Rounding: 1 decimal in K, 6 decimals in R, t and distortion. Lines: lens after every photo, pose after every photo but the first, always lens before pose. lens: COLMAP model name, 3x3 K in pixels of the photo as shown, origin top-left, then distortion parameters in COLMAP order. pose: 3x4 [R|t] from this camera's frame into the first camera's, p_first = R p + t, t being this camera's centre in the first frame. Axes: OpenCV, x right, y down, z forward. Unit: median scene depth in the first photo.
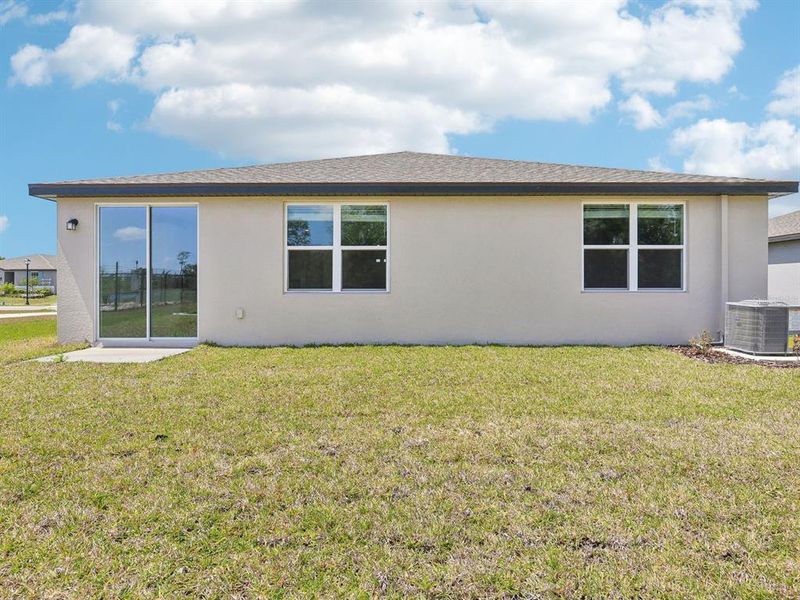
lens RADIAL K [[504.3, 0, 397.2], [0, 504.3, 293.4], [0, 0, 1]] dist [-0.002667, -0.001264]
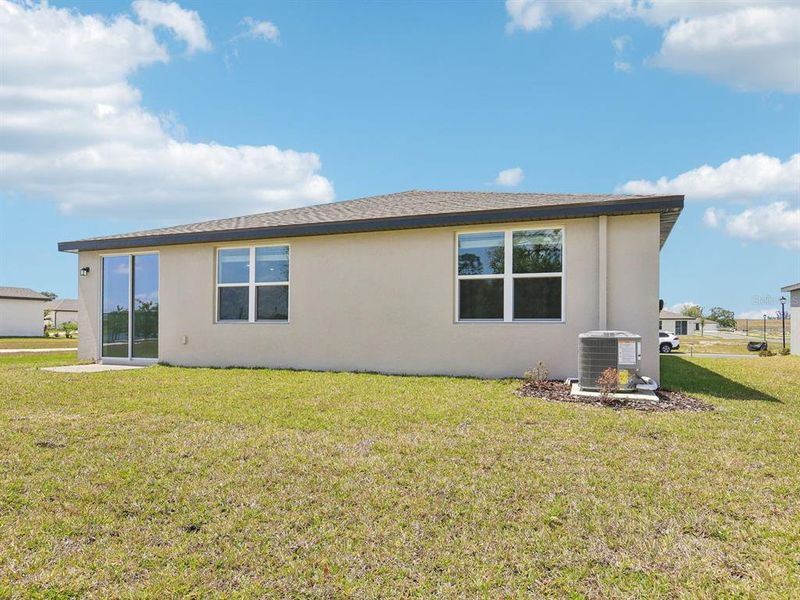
lens RADIAL K [[521.9, 0, 400.0], [0, 521.9, 300.0], [0, 0, 1]] dist [0.000288, 0.000777]
pose [[0.936865, -0.012557, -0.349466, 0.615399], [-0.003104, 0.999017, -0.044216, -0.001938], [0.349678, 0.042509, 0.935905, -0.000580]]
